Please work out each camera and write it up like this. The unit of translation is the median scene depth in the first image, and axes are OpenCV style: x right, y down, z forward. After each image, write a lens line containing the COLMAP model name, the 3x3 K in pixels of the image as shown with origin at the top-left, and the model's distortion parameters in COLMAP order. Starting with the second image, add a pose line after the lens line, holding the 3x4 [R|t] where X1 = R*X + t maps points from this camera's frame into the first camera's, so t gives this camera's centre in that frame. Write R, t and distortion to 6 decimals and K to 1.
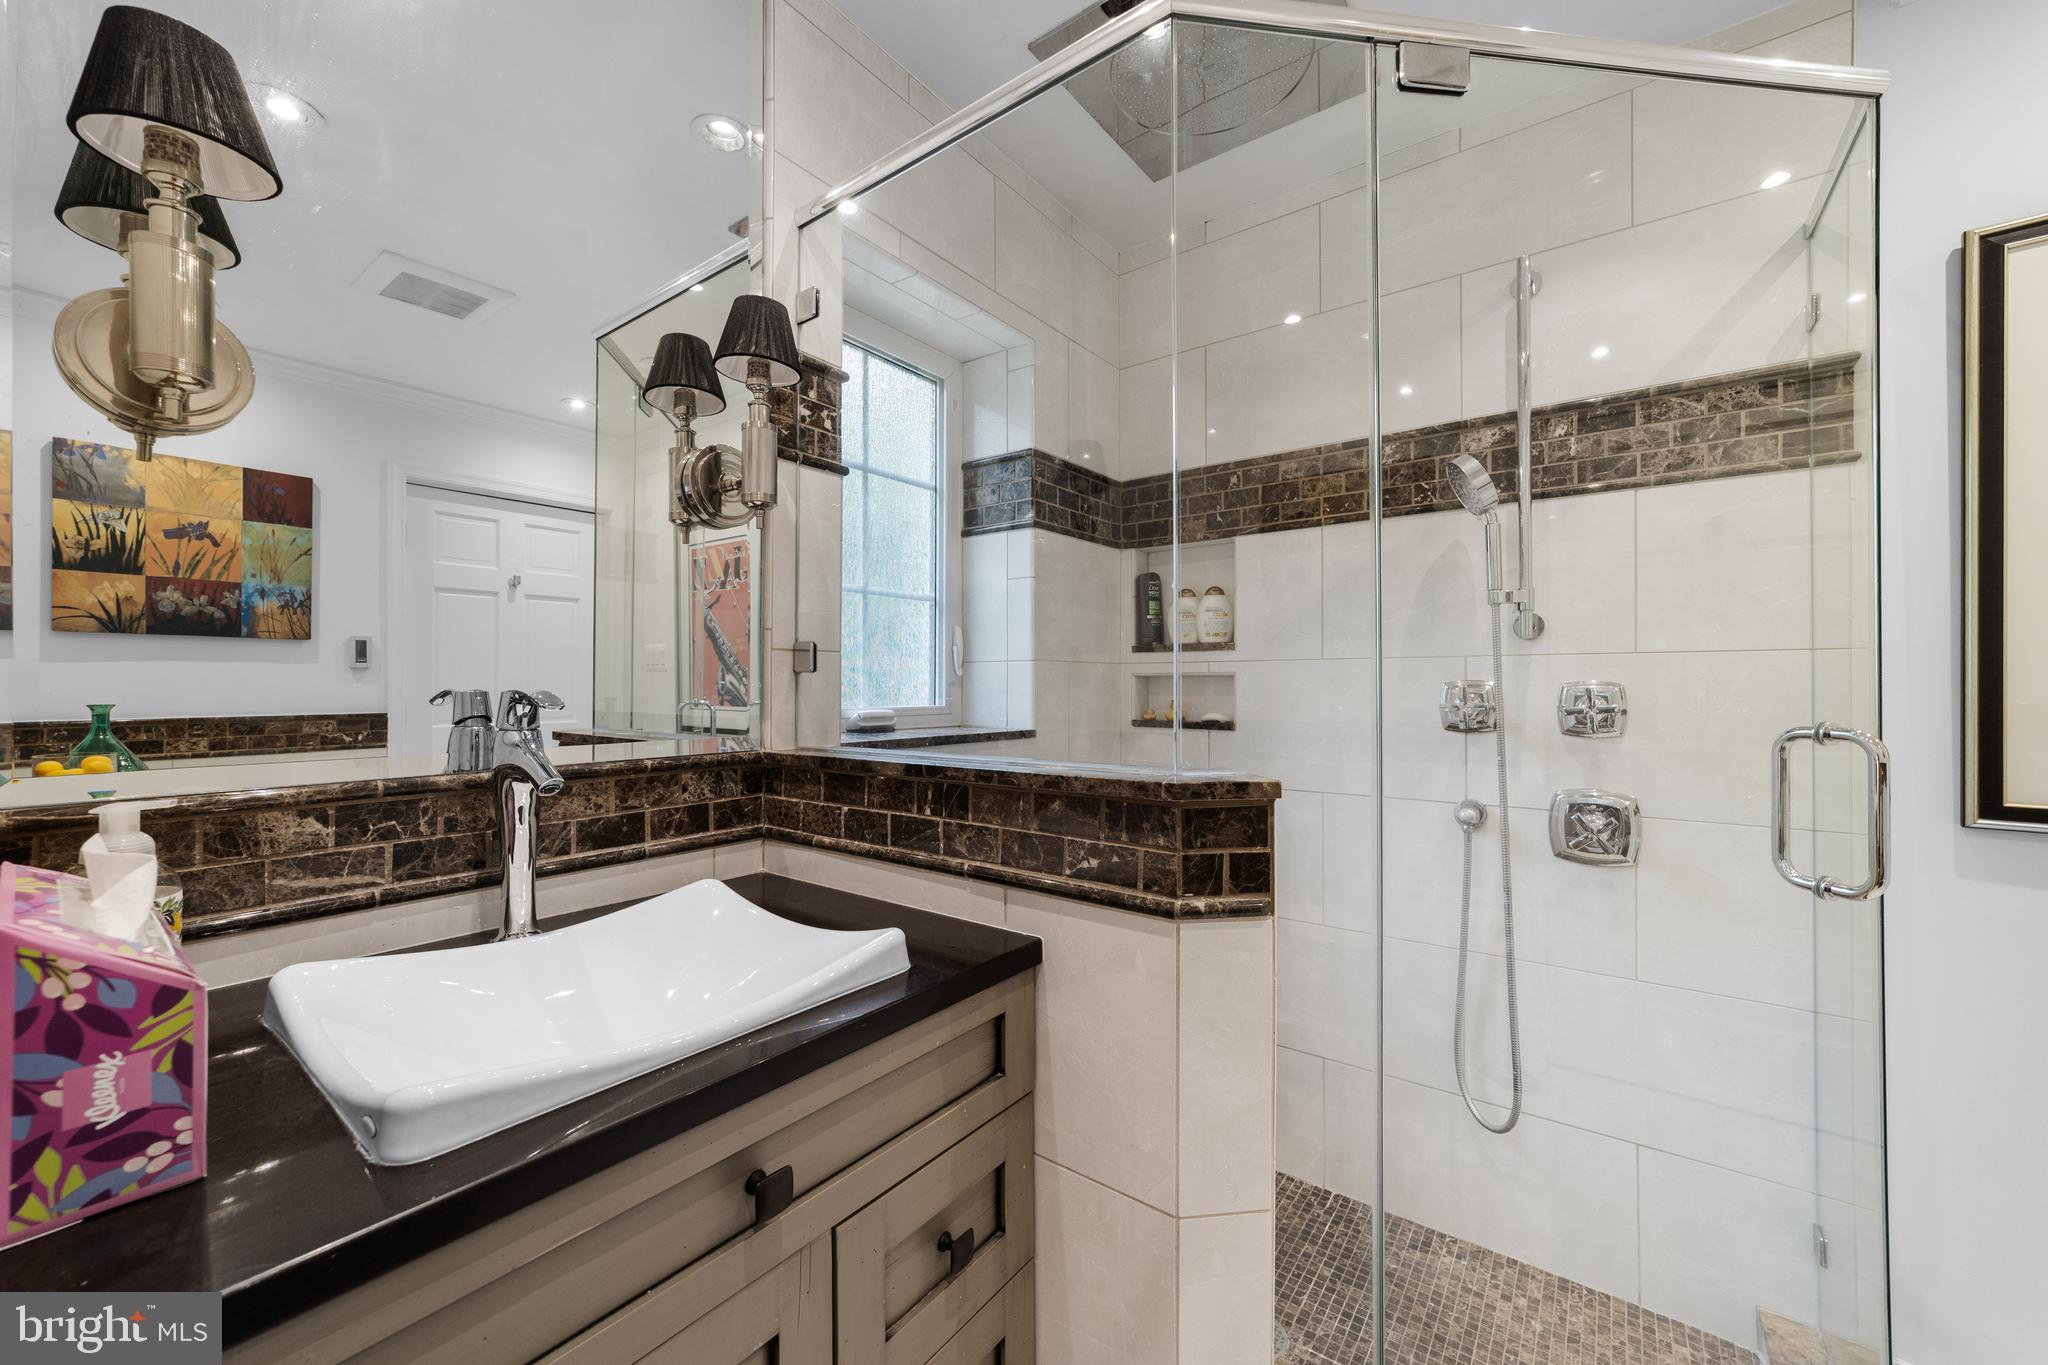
lens RADIAL K [[793.2, 0, 1025.0], [0, 793.2, 680.7], [0, 0, 1]] dist [0.000978, 0.002136]
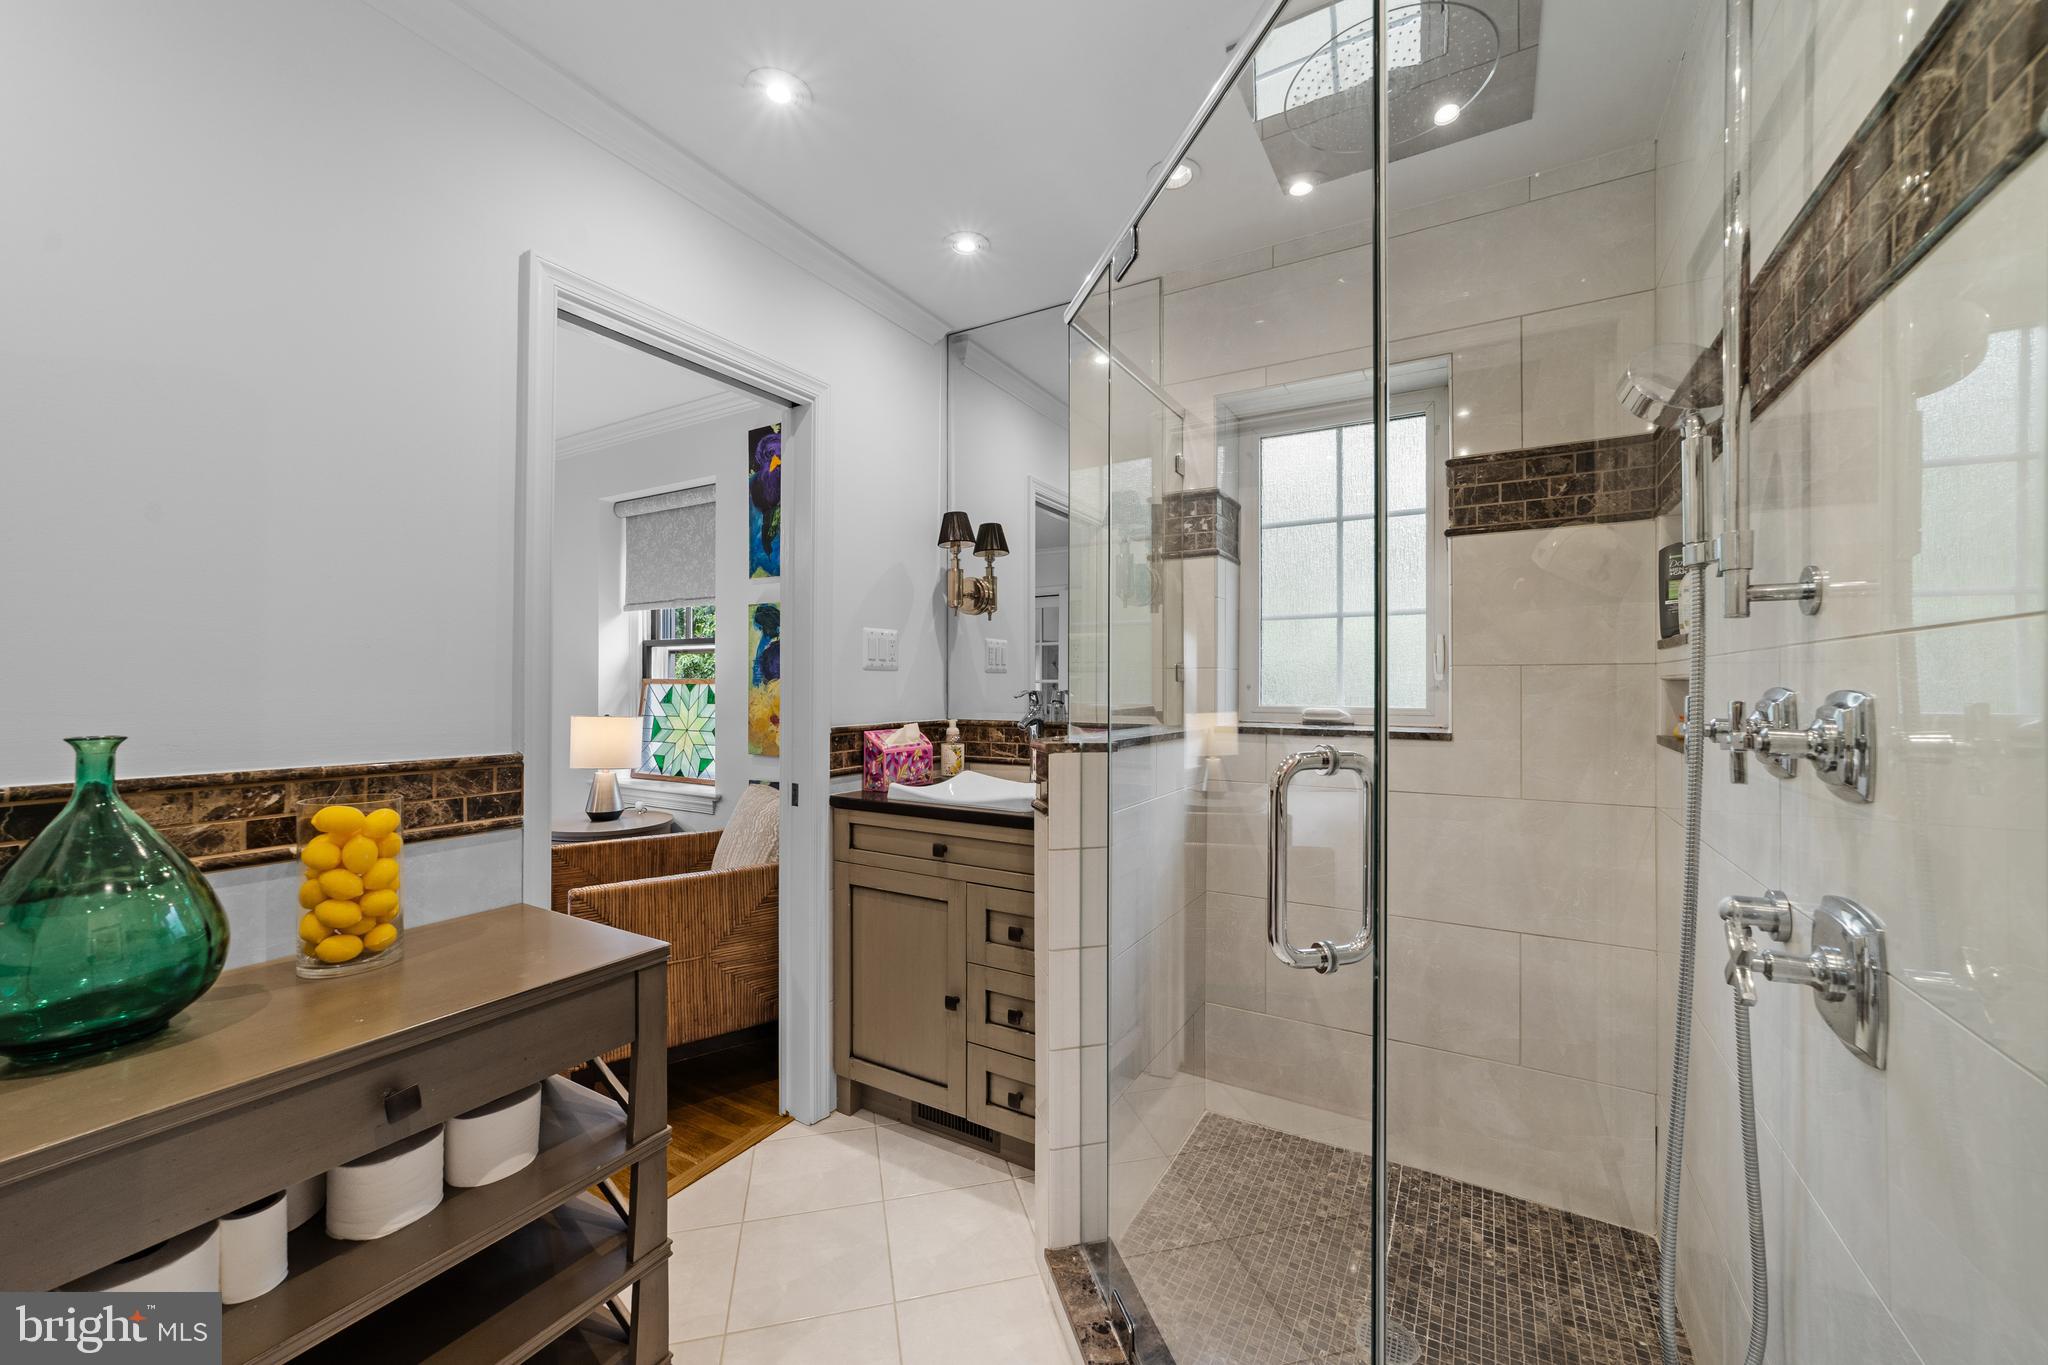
lens RADIAL K [[793.2, 0, 1015.2], [0, 793.2, 679.6], [0, 0, 1]] dist [0.000978, 0.002136]
pose [[0.101123, -0.004480, -0.994864, 1.307447], [0.007542, 0.999965, -0.003736, -0.010251], [0.994845, -0.007125, 0.101153, 0.449601]]
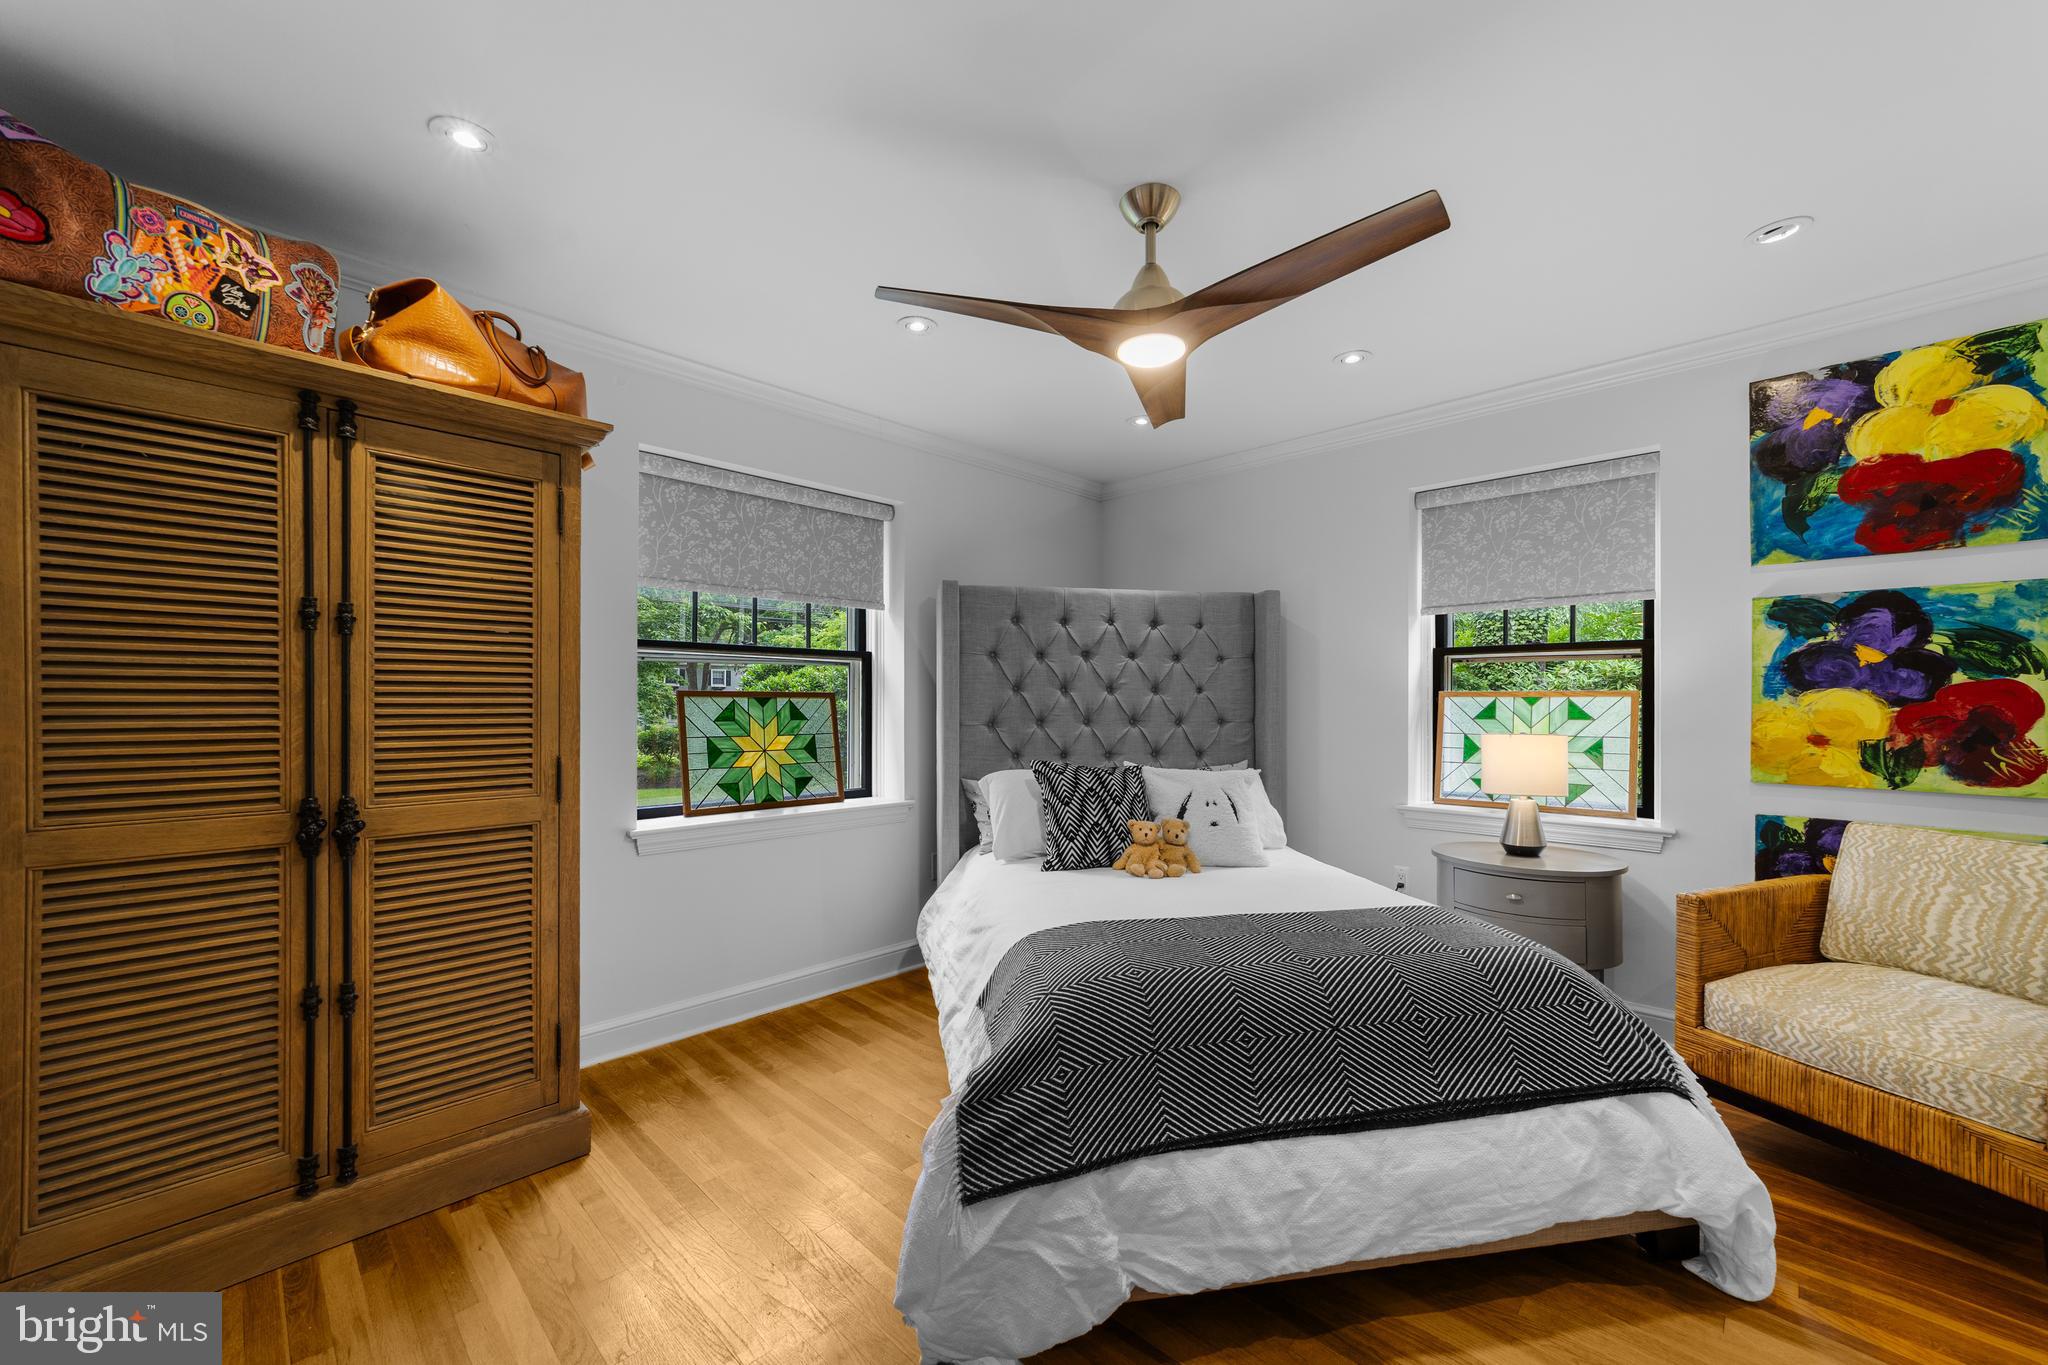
lens RADIAL K [[793.2, 0, 1043.1], [0, 793.2, 697.8], [0, 0, 1]] dist [0.000978, 0.002136]
pose [[-0.103509, -0.005857, -0.994611, 0.976037], [0.007108, 0.999953, -0.006628, -0.006338], [0.994603, -0.007756, -0.103463, -1.531800]]
